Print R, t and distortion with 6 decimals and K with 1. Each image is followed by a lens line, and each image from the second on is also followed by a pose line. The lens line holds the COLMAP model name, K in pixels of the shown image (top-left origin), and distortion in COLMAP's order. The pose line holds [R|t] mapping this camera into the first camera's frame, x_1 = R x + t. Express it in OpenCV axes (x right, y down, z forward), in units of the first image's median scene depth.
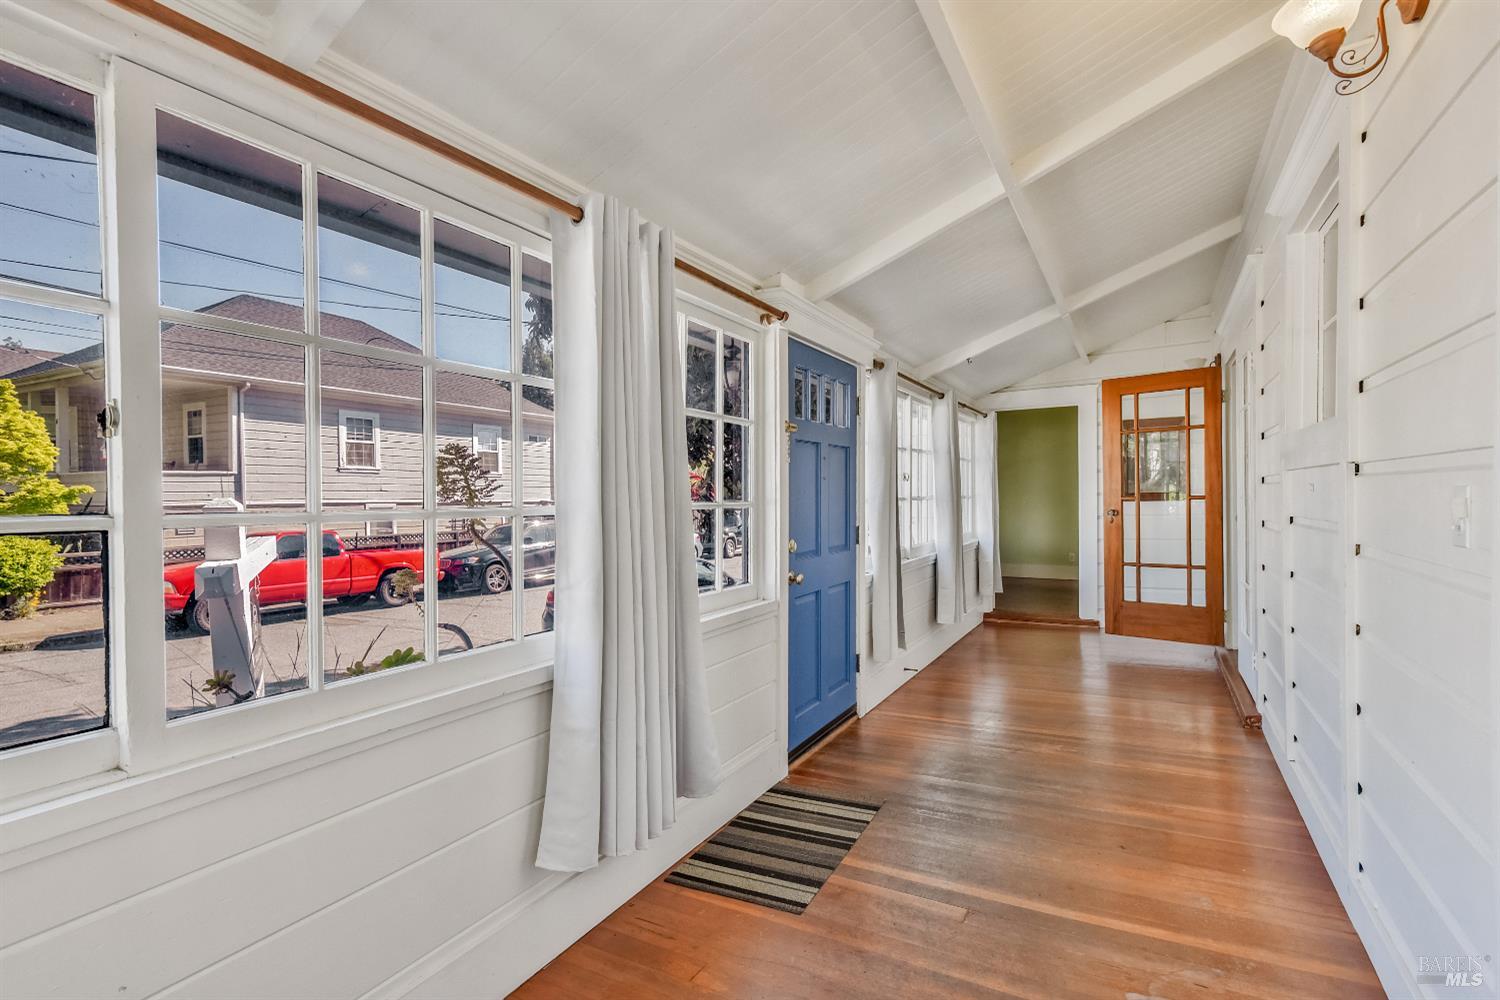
lens RADIAL K [[689.5, 0, 750.6], [0, 689.5, 508.9], [0, 0, 1]] dist [-0.000654, -0.000338]
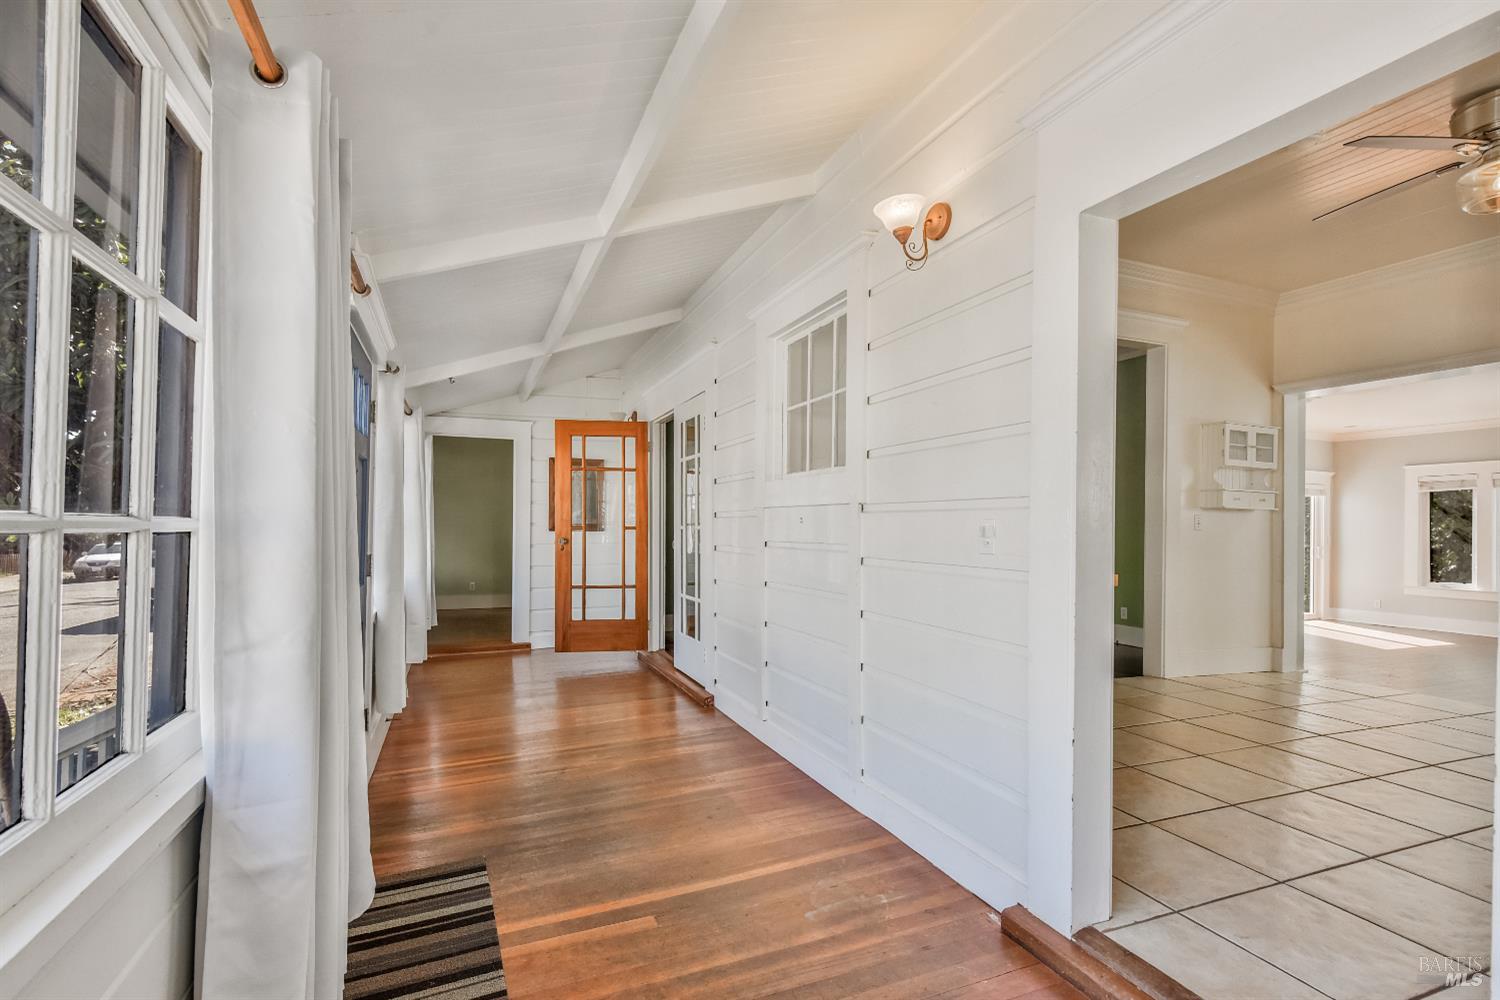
lens RADIAL K [[693.4, 0, 743.2], [0, 693.4, 522.6], [0, 0, 1]] dist [0.016136, -0.014259]
pose [[0.625444, 0.022286, 0.779951, -0.186196], [-0.001752, 0.999630, -0.027159, 0.006551], [-0.780267, 0.015620, 0.625251, 0.096591]]
